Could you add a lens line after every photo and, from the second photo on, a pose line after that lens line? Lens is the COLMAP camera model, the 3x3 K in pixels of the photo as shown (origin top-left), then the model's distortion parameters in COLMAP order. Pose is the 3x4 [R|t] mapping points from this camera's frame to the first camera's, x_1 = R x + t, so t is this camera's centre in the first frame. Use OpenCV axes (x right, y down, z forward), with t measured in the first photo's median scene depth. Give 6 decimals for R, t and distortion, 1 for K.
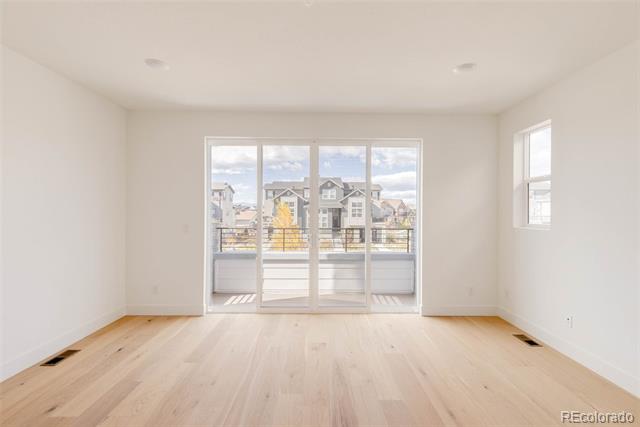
lens RADIAL K [[287.6, 0, 318.3], [0, 287.6, 213.5], [0, 0, 1]] dist [0.014567, 0.000281]
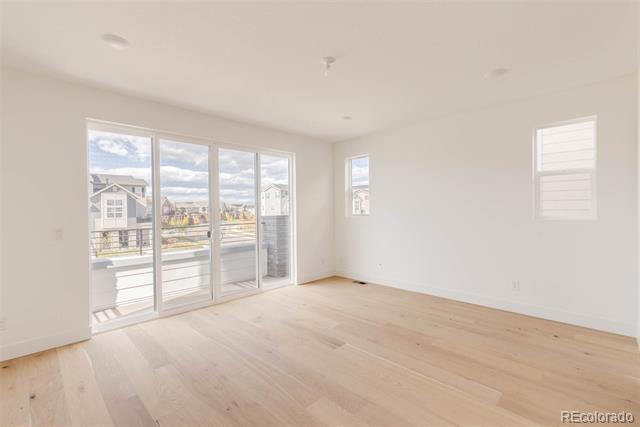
lens RADIAL K [[287.6, 0, 317.8], [0, 287.6, 213.1], [0, 0, 1]] dist [0.014567, 0.000281]
pose [[0.724700, -0.025952, 0.688576, -0.461226], [0.021613, 0.999655, 0.014929, 0.000484], [-0.688726, 0.004064, 0.725011, -0.037451]]
